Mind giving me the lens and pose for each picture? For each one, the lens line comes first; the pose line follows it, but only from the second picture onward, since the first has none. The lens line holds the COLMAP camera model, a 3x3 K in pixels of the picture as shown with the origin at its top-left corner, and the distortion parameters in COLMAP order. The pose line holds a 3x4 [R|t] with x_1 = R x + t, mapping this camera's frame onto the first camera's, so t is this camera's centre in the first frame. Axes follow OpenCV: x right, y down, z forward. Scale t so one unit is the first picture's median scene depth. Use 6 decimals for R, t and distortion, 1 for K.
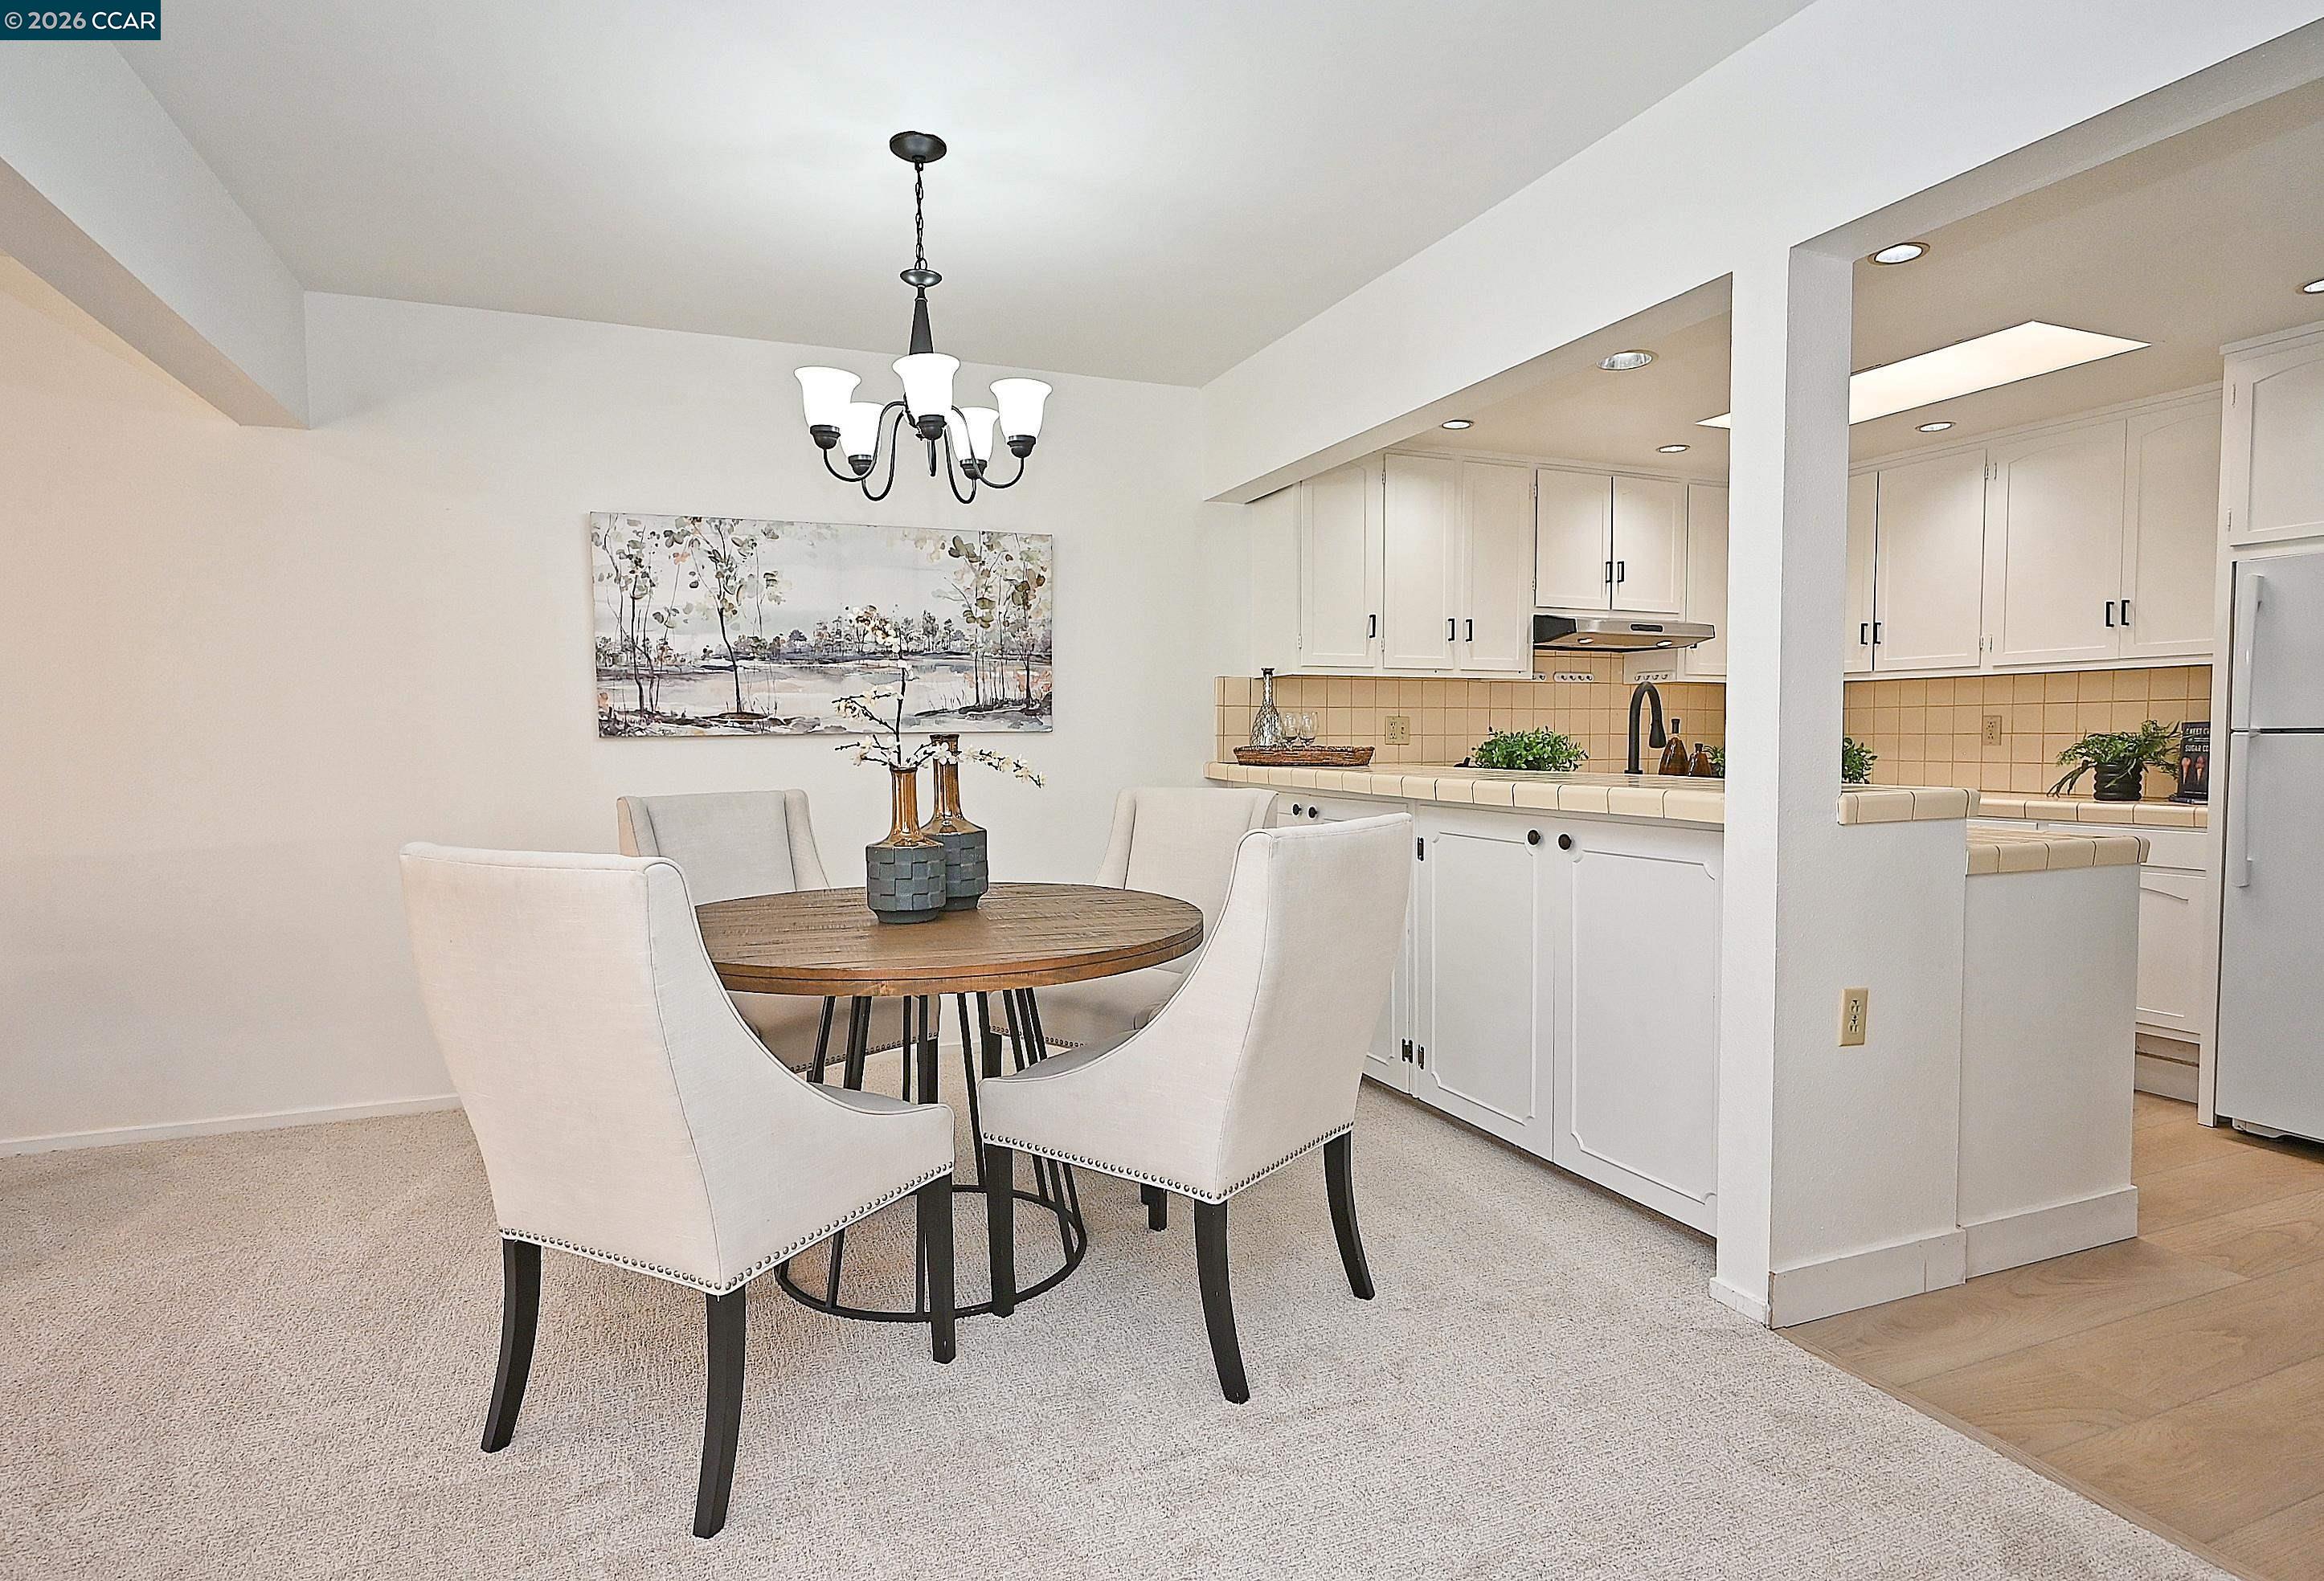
lens RADIAL K [[1201.6, 0, 1138.0], [0, 1201.6, 793.6], [0, 0, 1]] dist [-0.003280, 0.000797]
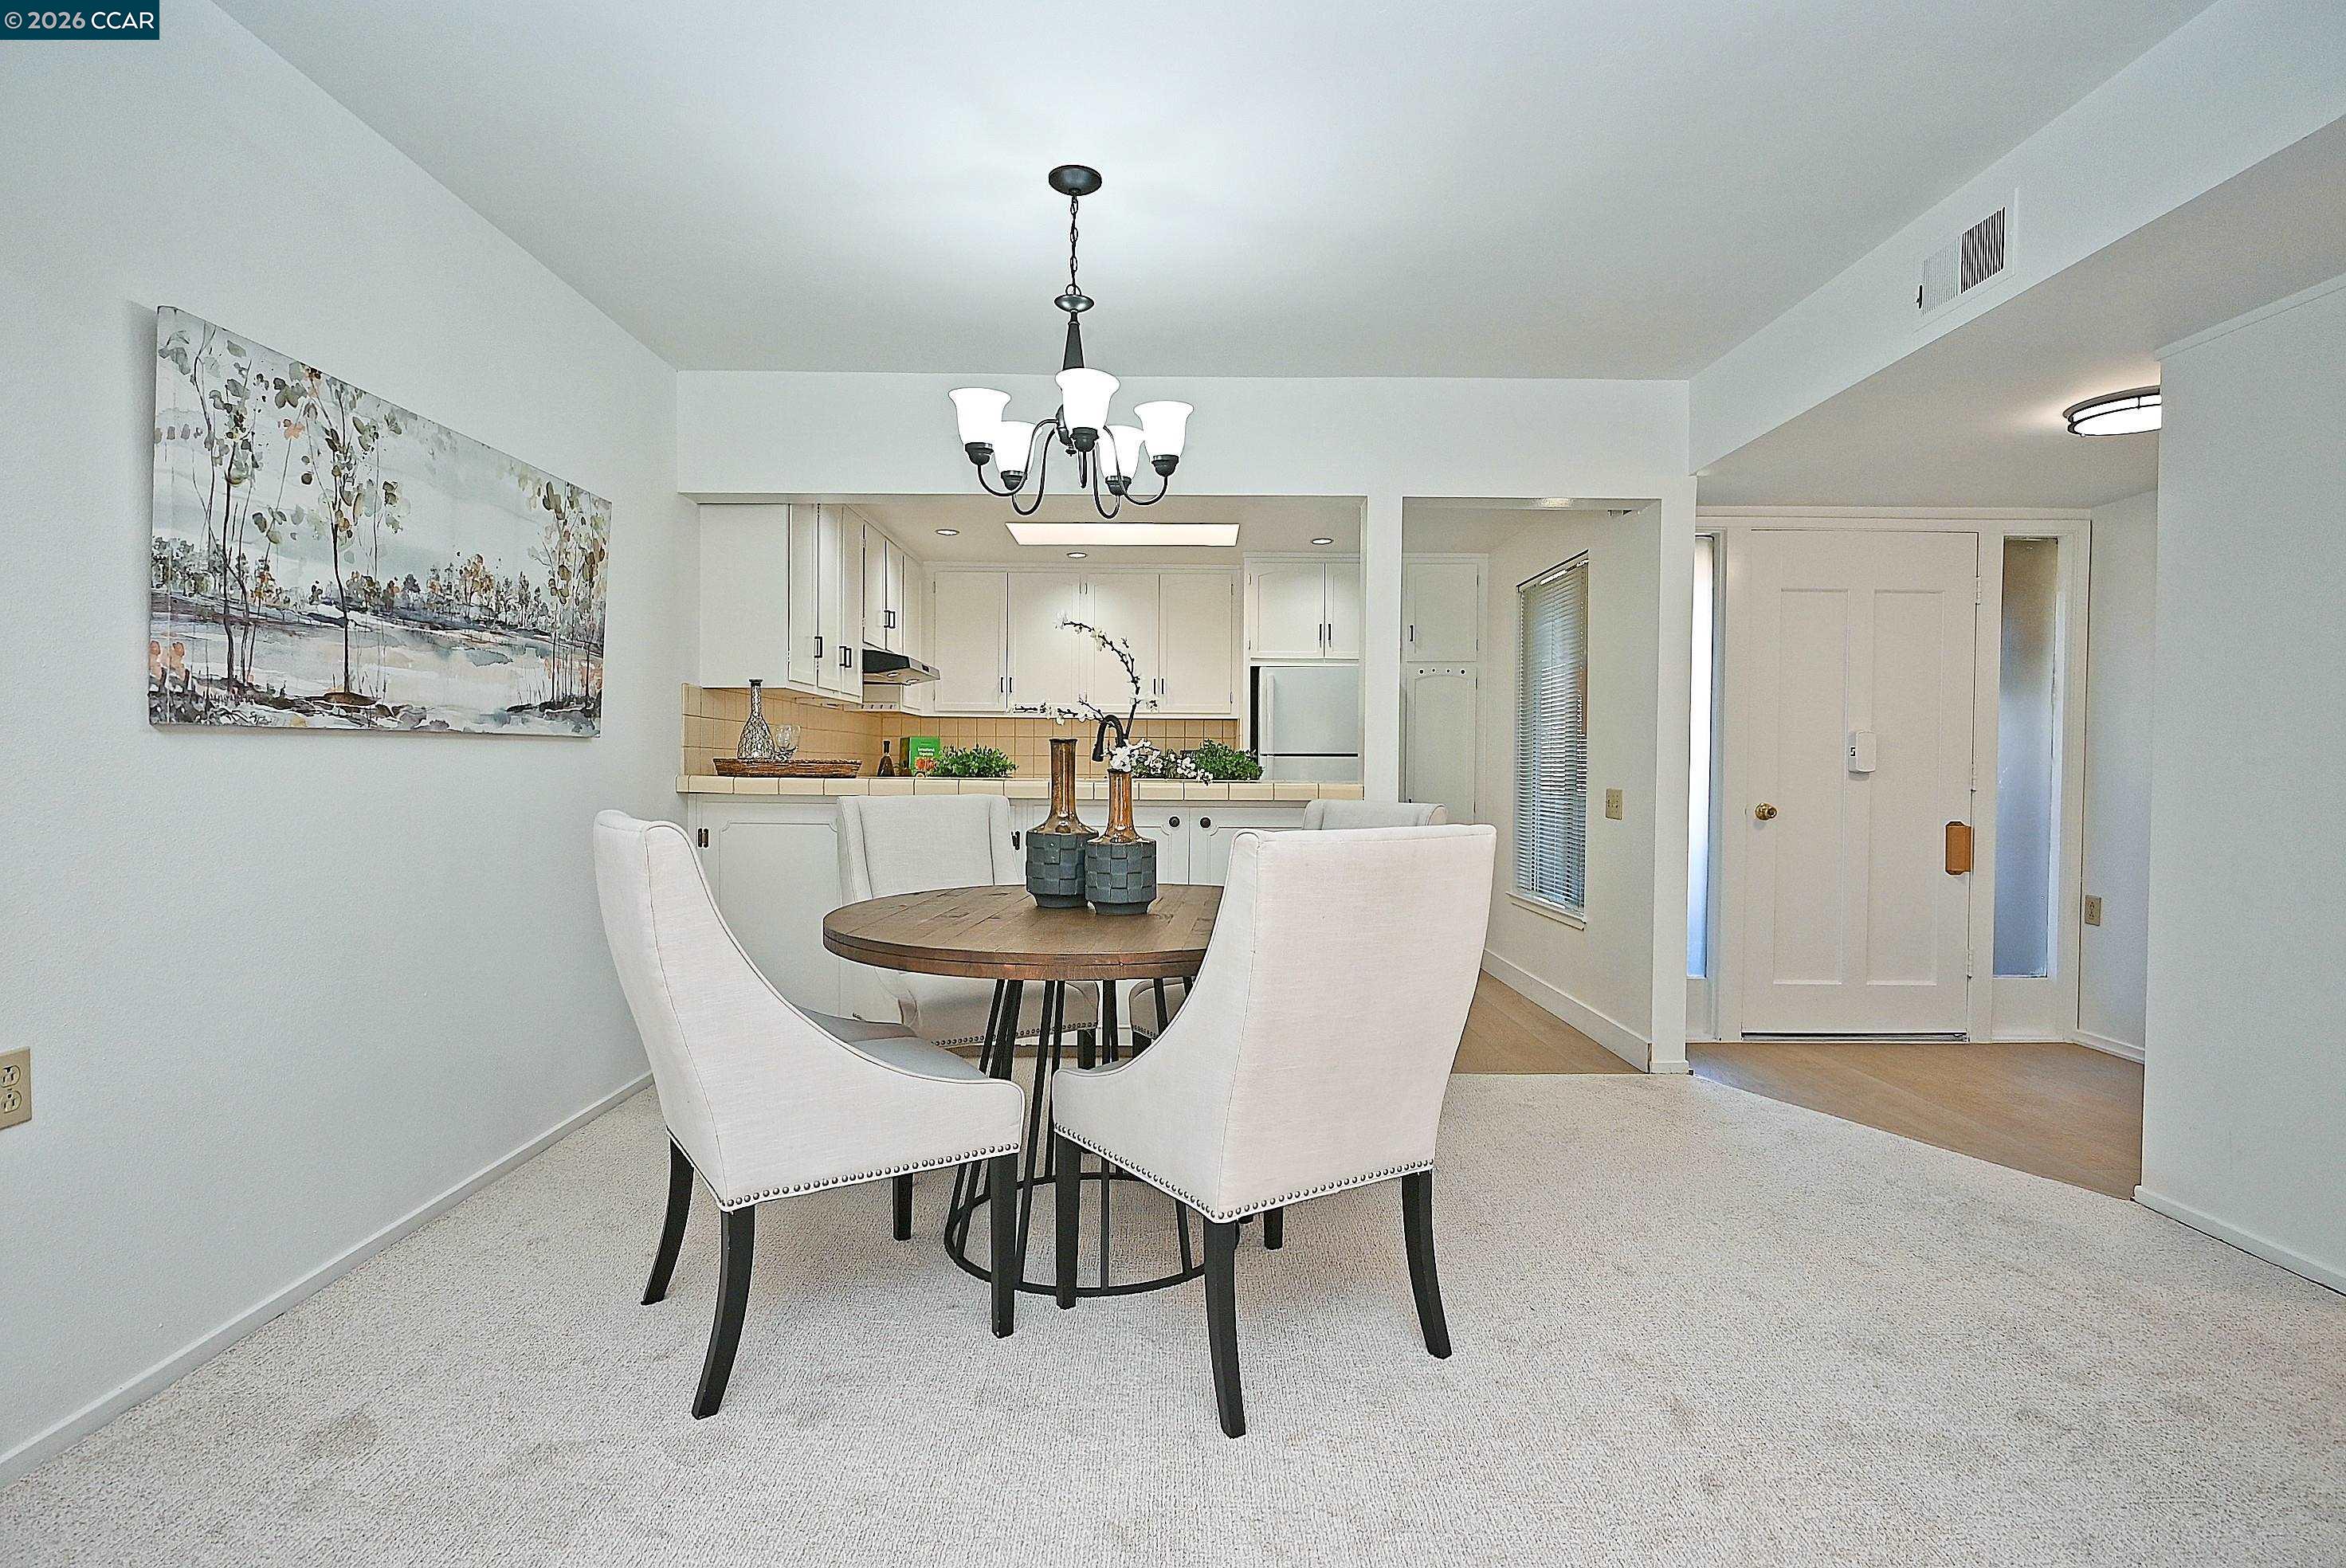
lens RADIAL K [[1155.8, 0, 1171.6], [0, 1155.8, 787.6], [0, 0, 1]] dist [-0.007724, 0.003929]
pose [[0.371833, -0.011196, 0.928232, -0.719405], [0.037079, 0.999308, -0.002799, -0.000459], [-0.927559, 0.035459, 0.371991, 0.370299]]
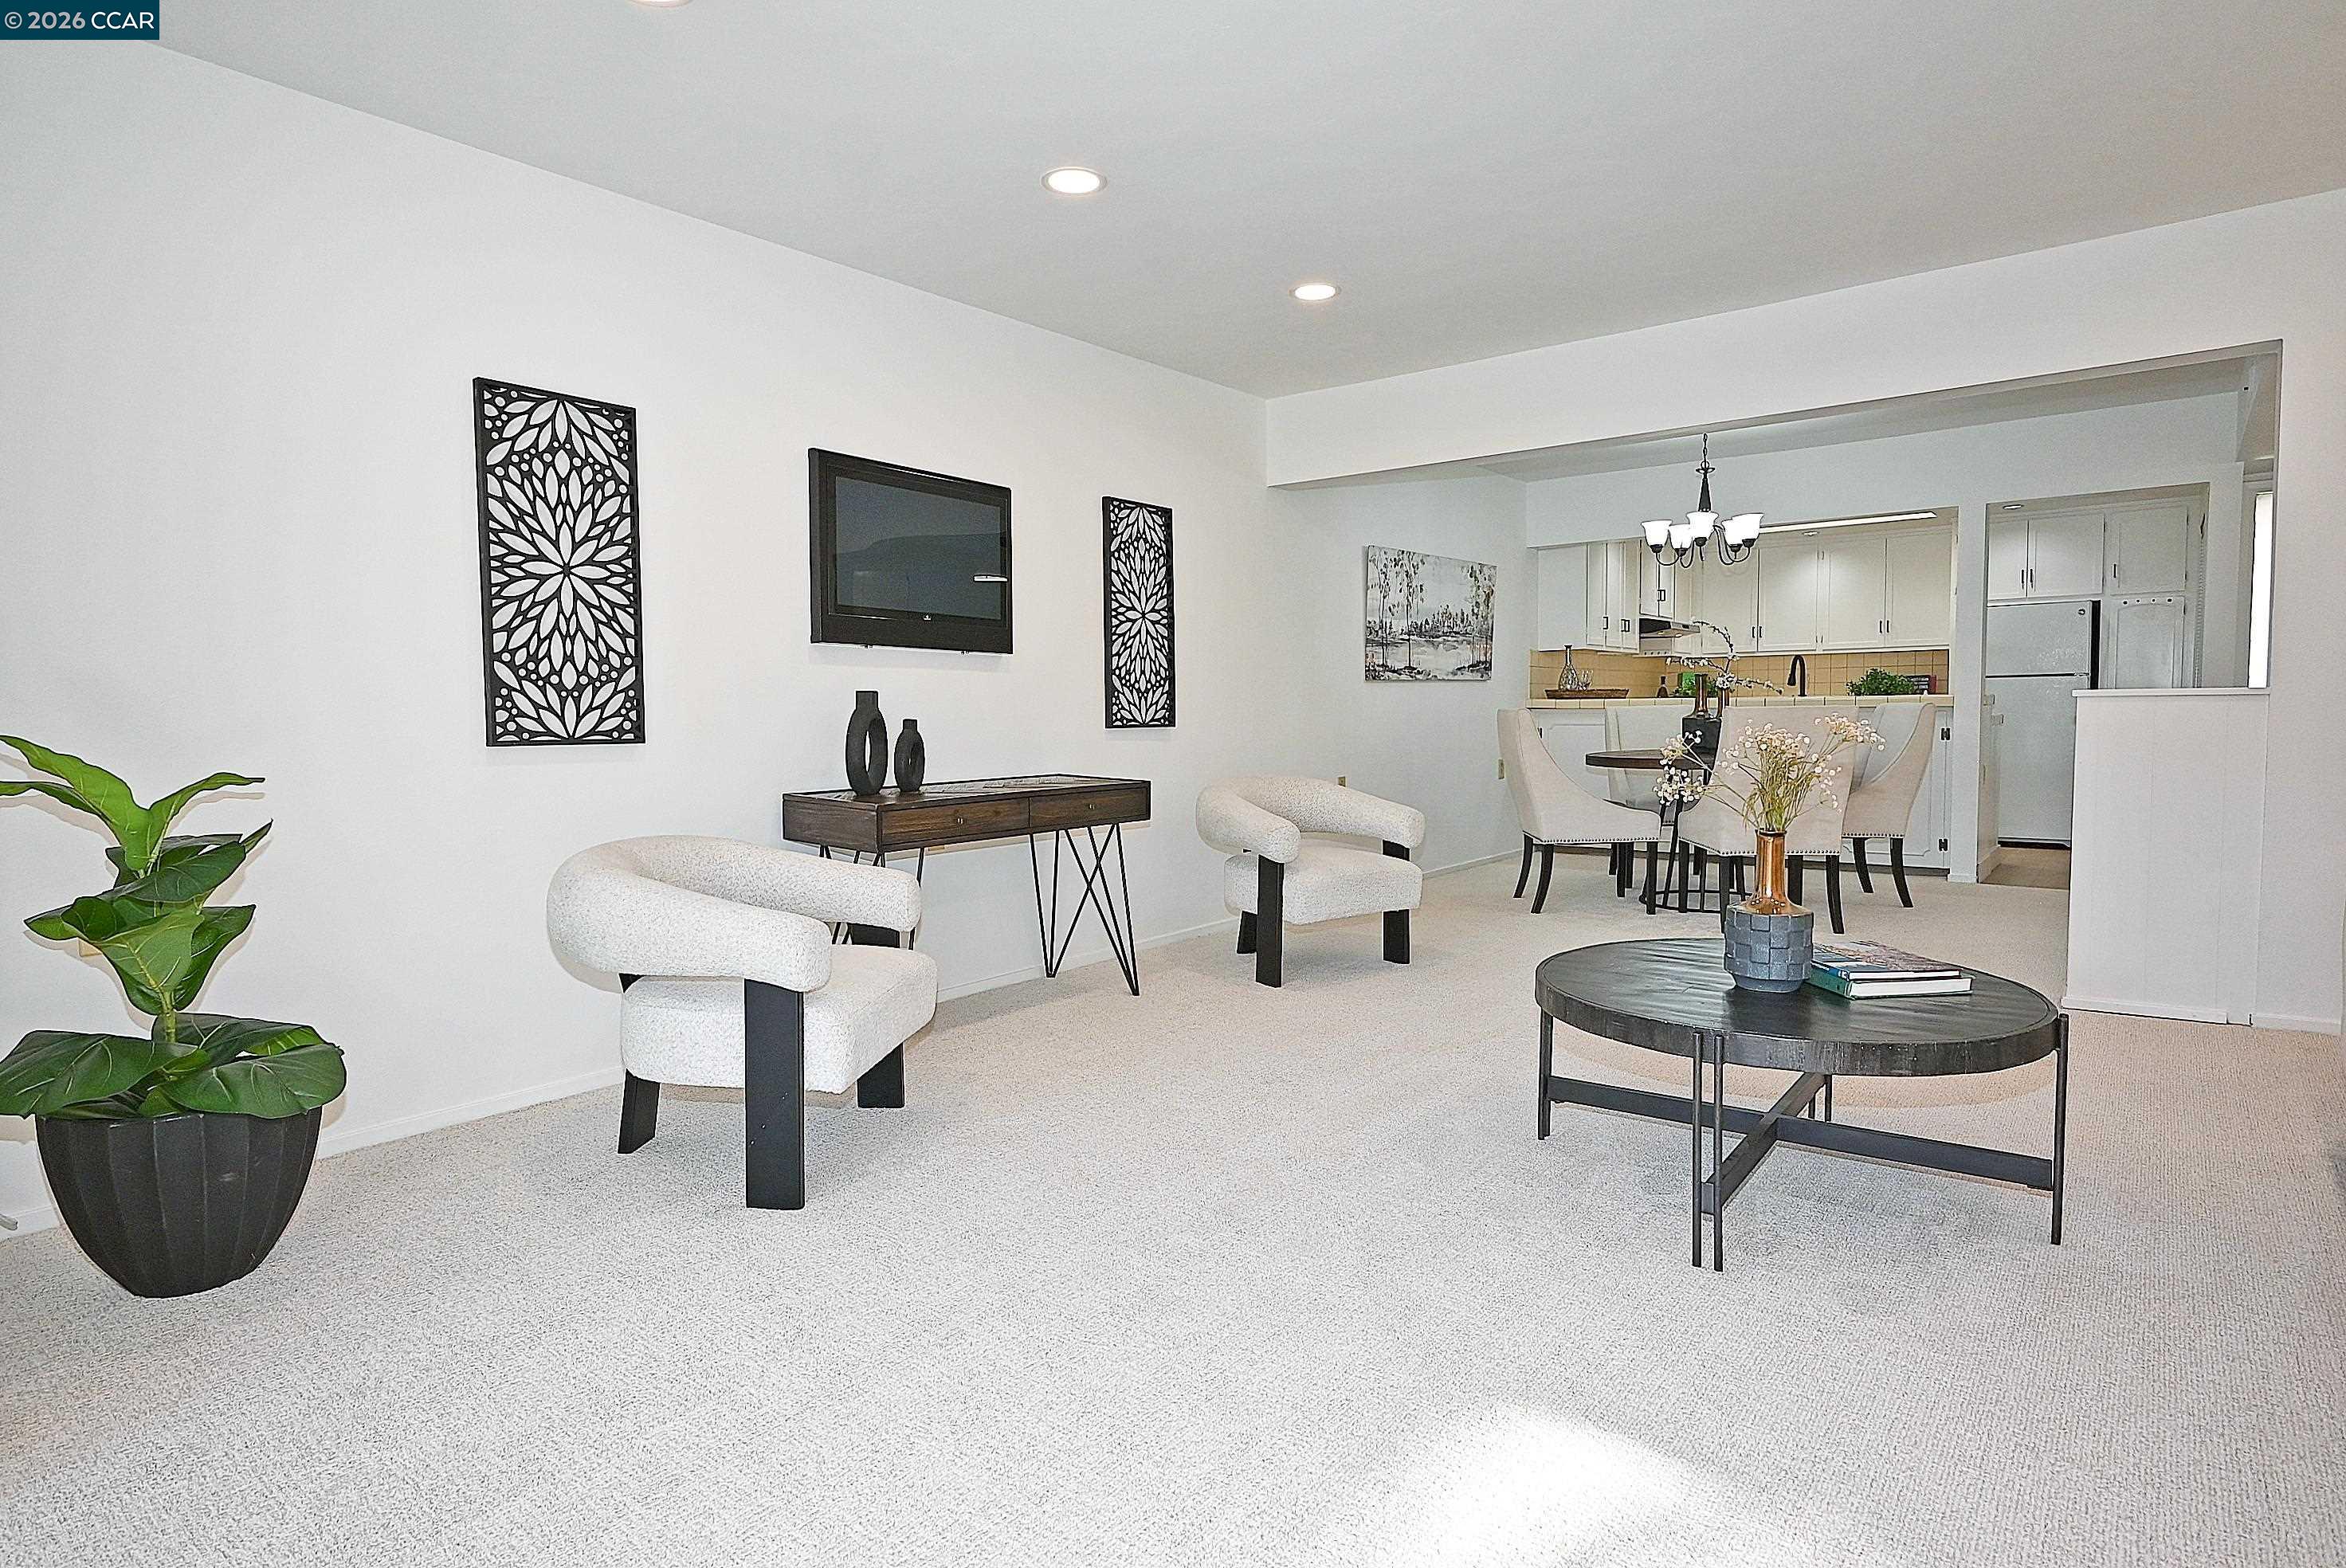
lens RADIAL K [[1249.2, 0, 1171.1], [0, 1249.2, 787.7], [0, 0, 1]] dist [-0.006065, 0.000902]
pose [[0.872230, -0.039719, 0.487480, -1.462188], [0.035918, 0.999208, 0.017146, 0.059540], [-0.487775, 0.002554, 0.872966, -0.363100]]
